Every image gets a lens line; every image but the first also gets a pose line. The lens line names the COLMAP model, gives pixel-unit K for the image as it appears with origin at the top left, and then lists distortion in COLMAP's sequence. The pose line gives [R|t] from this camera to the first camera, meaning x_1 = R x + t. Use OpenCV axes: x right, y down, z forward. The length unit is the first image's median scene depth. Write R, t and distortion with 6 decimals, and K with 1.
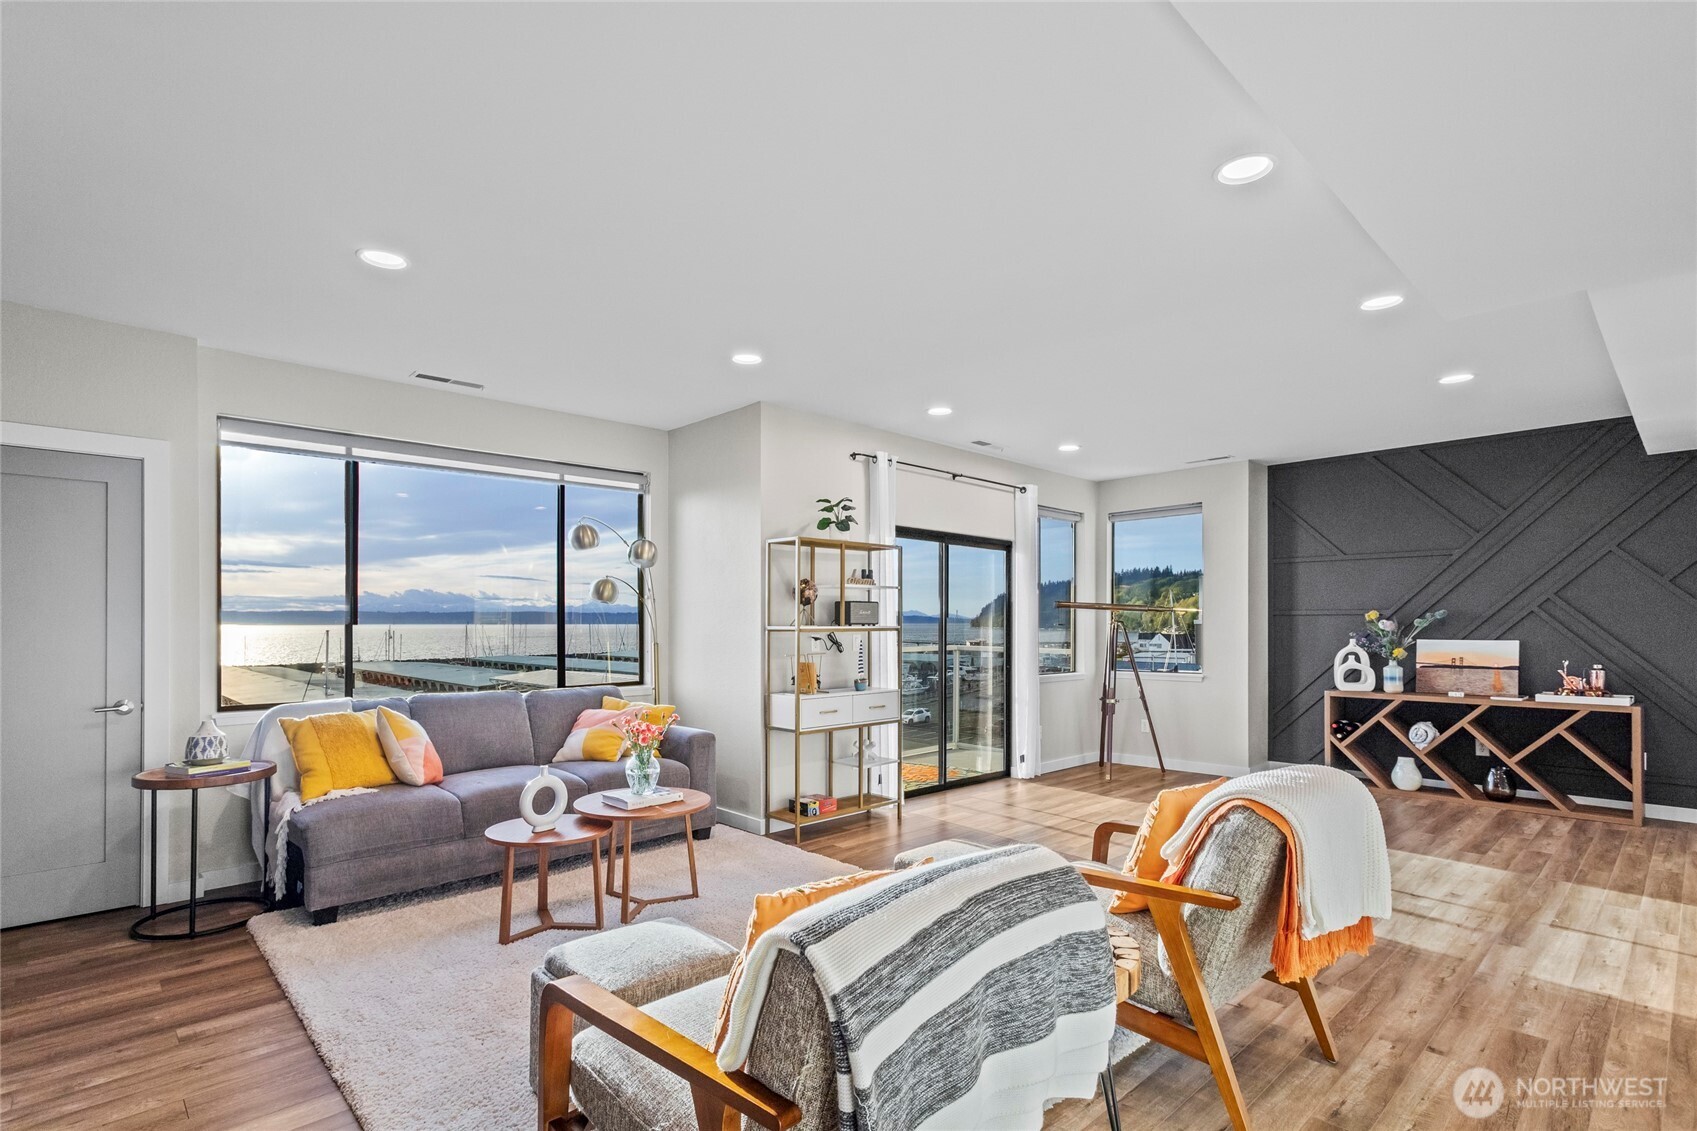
lens RADIAL K [[819.8, 0, 838.3], [0, 819.8, 619.4], [0, 0, 1]] dist [0.000421, 0.000353]
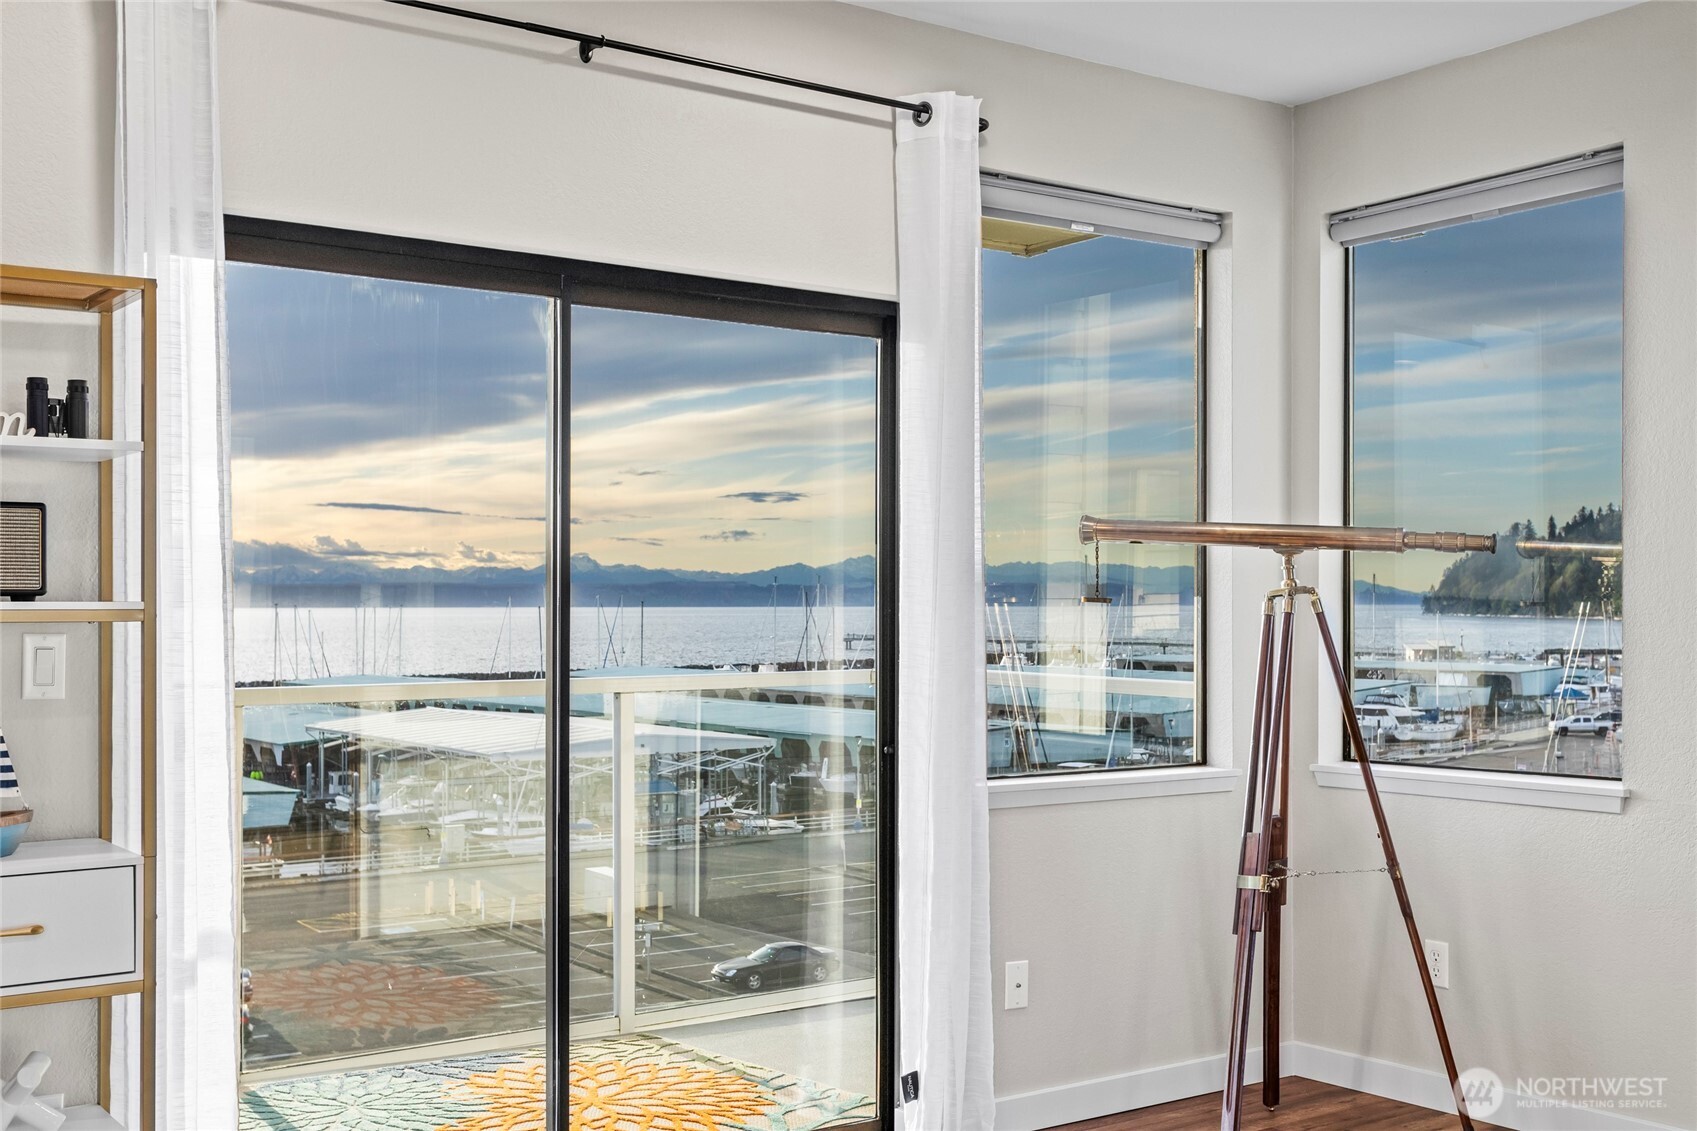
lens RADIAL K [[1871.1, 0, 849.2], [0, 1871.1, 608.8], [0, 0, 1]] dist [-0.004377, 0.009061]
pose [[0.990611, 0.000081, -0.136712, 0.373435], [0.000837, 0.999977, 0.006660, 0.006440], [0.136709, -0.006712, 0.990588, 0.483814]]
